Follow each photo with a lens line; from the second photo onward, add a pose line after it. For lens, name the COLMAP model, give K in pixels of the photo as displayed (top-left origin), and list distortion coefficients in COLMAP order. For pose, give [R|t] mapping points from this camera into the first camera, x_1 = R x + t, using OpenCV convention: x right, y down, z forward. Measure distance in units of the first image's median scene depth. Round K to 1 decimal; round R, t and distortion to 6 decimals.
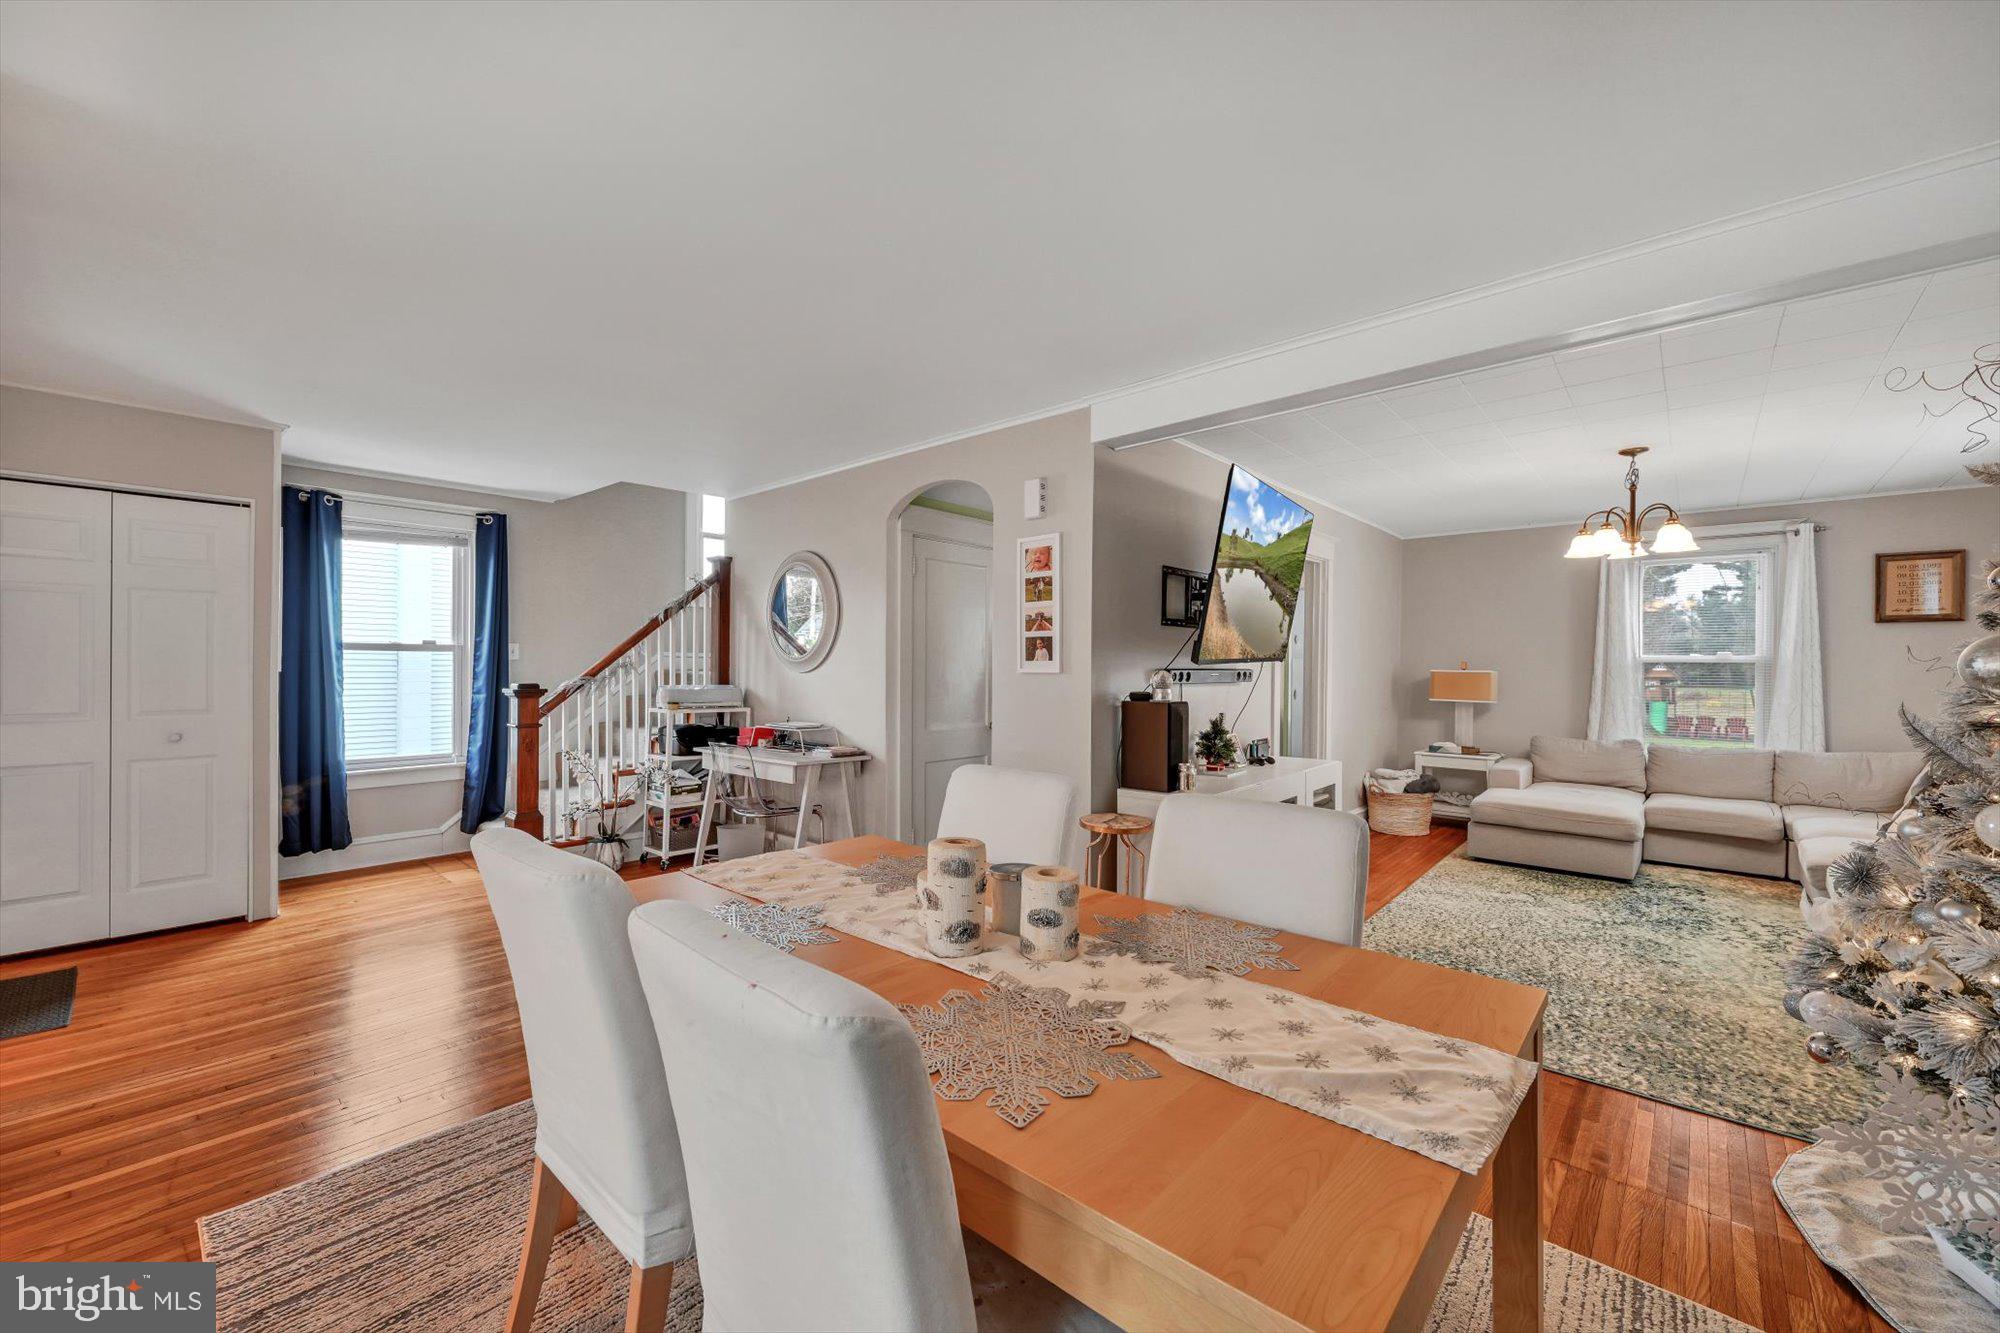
lens RADIAL K [[795.3, 0, 998.0], [0, 795.3, 669.5], [0, 0, 1]] dist [0.001872, 0.000655]
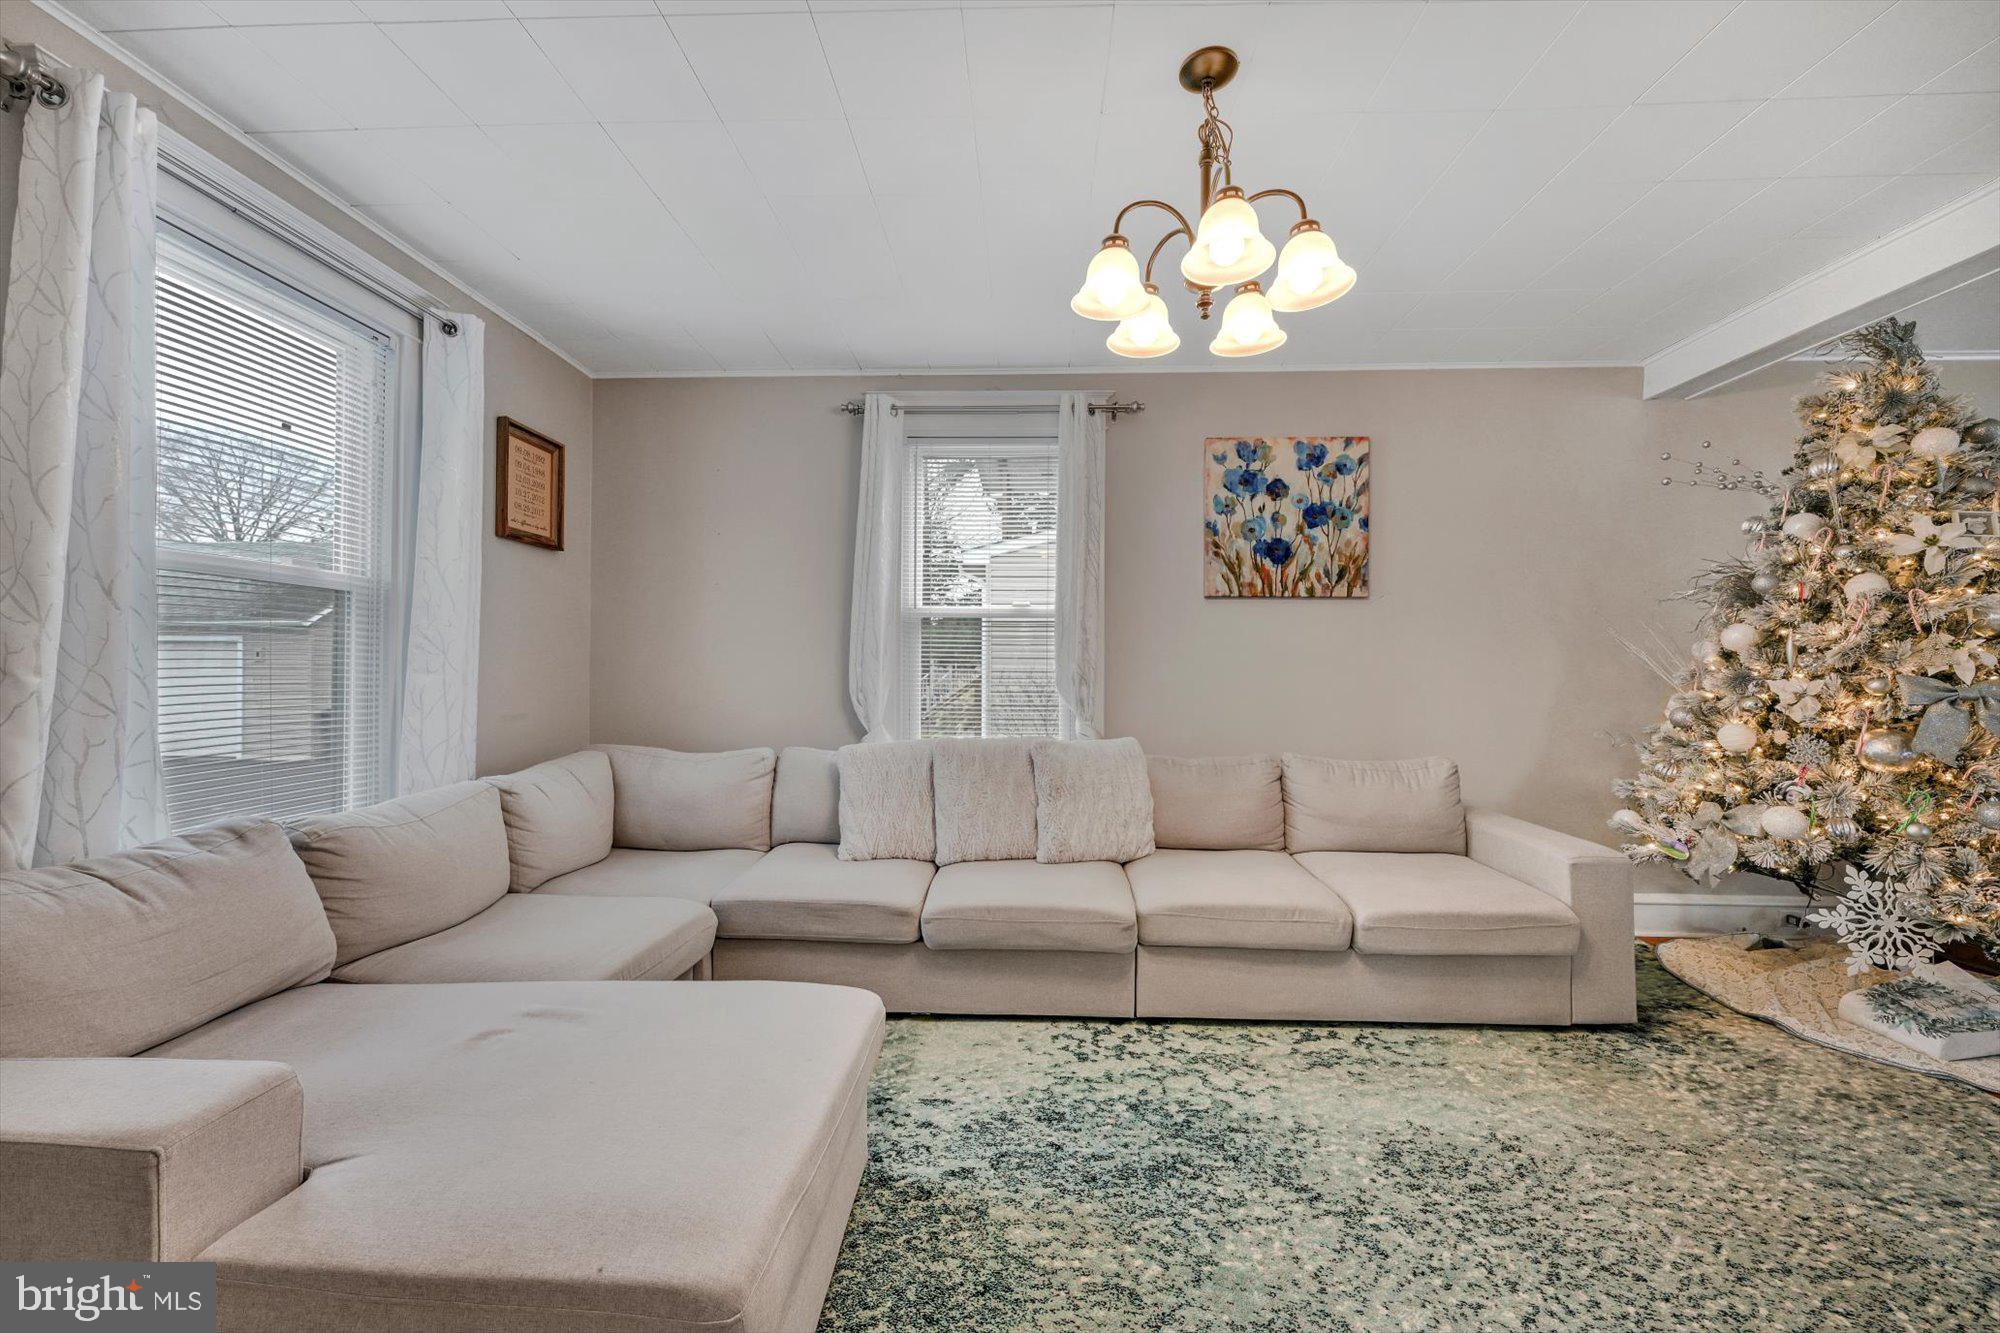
lens RADIAL K [[795.3, 0, 996.1], [0, 795.3, 660.8], [0, 0, 1]] dist [0.001872, 0.000655]
pose [[-0.627309, -0.005435, 0.778752, 0.599265], [-0.008576, 0.999963, 0.000071, 0.039751], [-0.778723, -0.006634, -0.627332, 1.506364]]
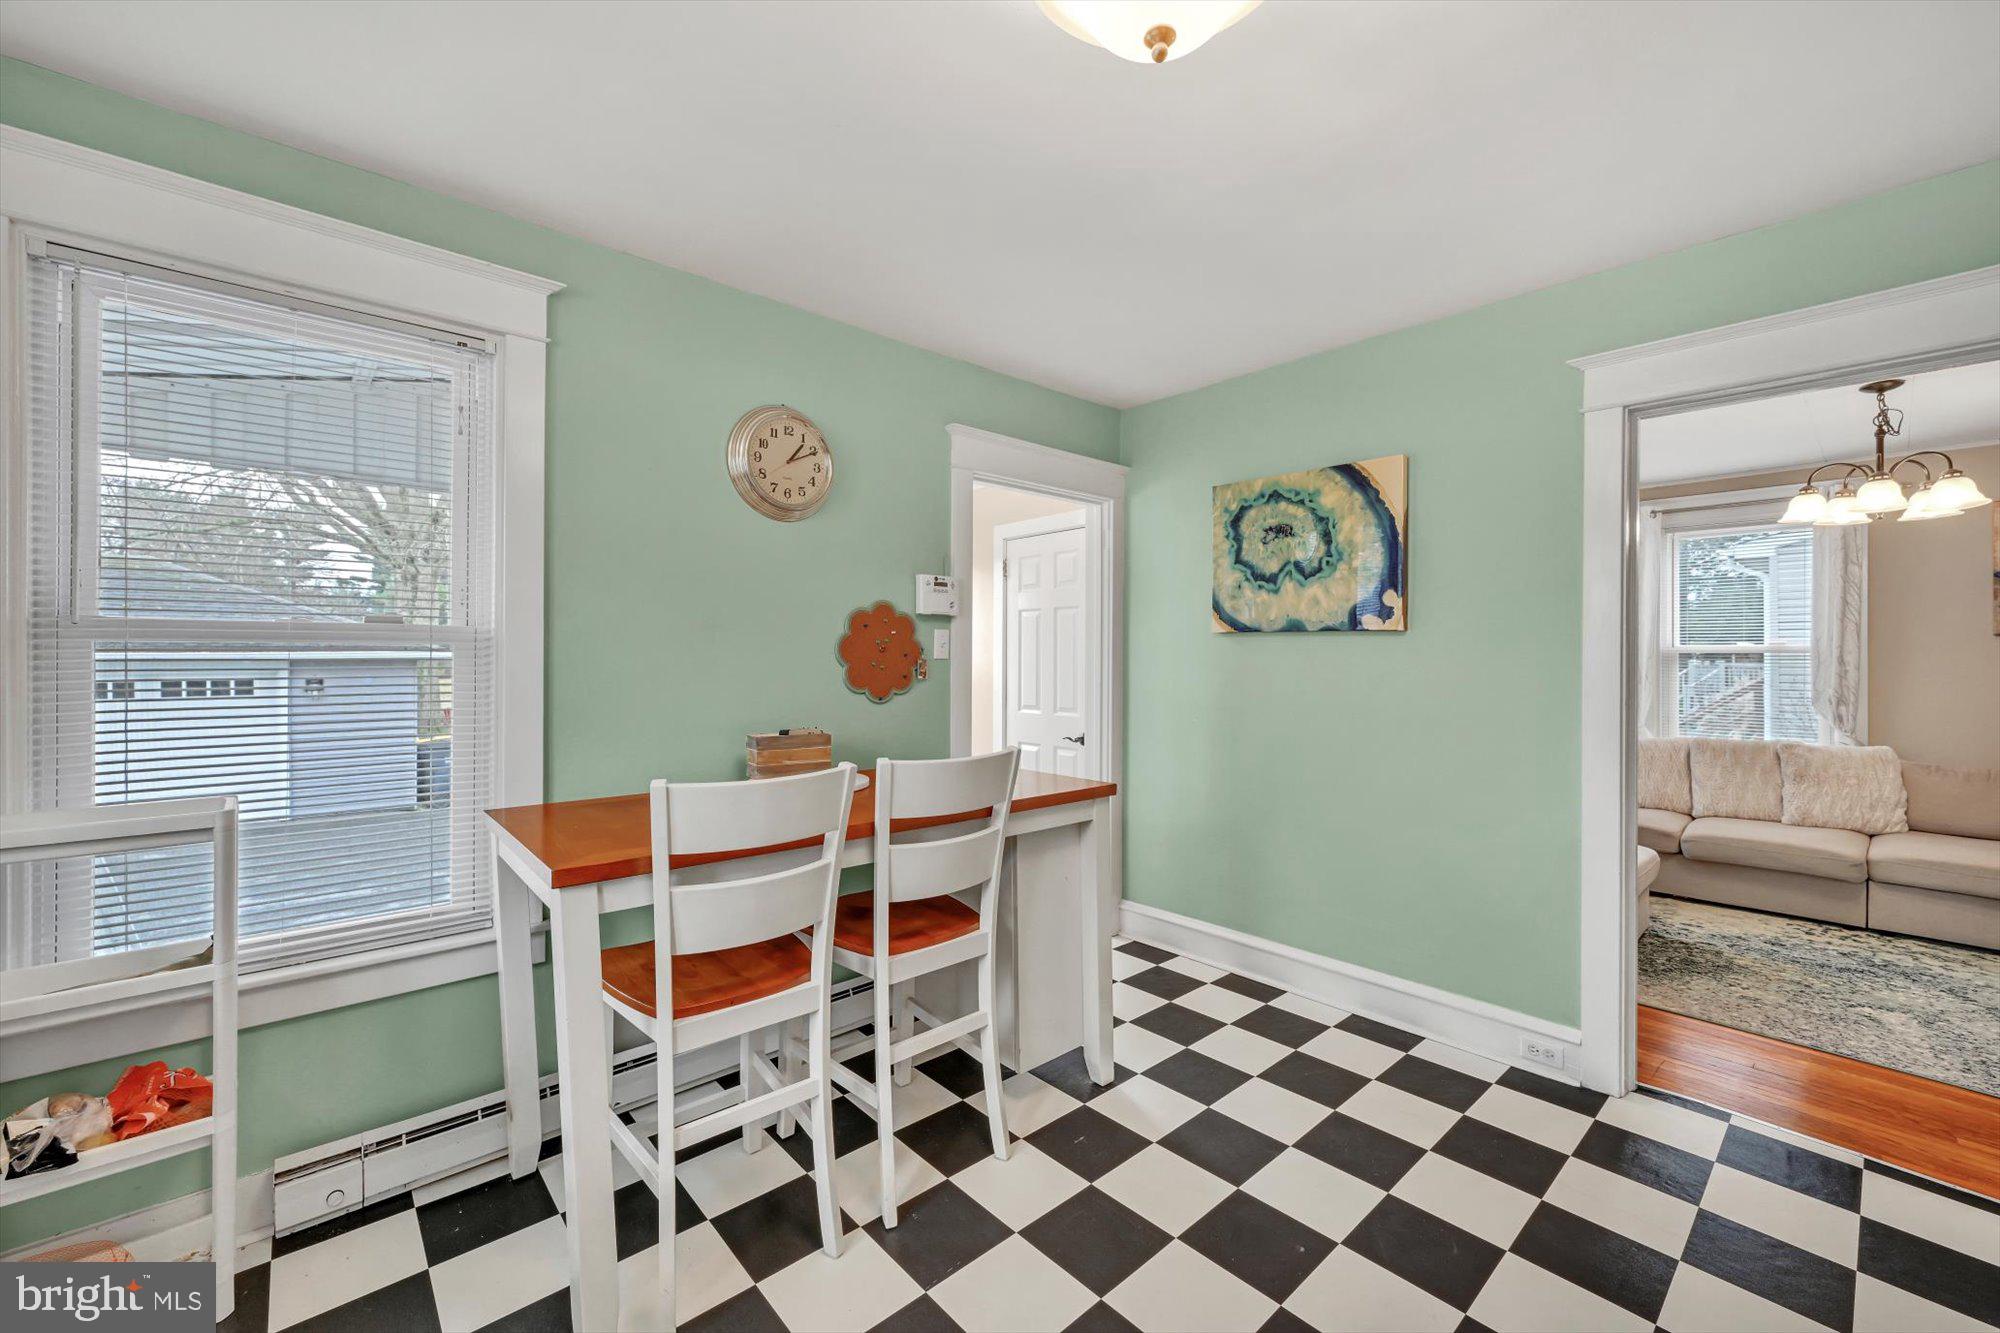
lens RADIAL K [[795.3, 0, 994.3], [0, 795.3, 656.9], [0, 0, 1]] dist [0.001872, 0.000655]
pose [[0.121490, -0.011852, 0.992522, -0.093035], [0.003534, 0.999928, 0.011508, -0.023059], [-0.992586, 0.002109, 0.121523, 1.972435]]
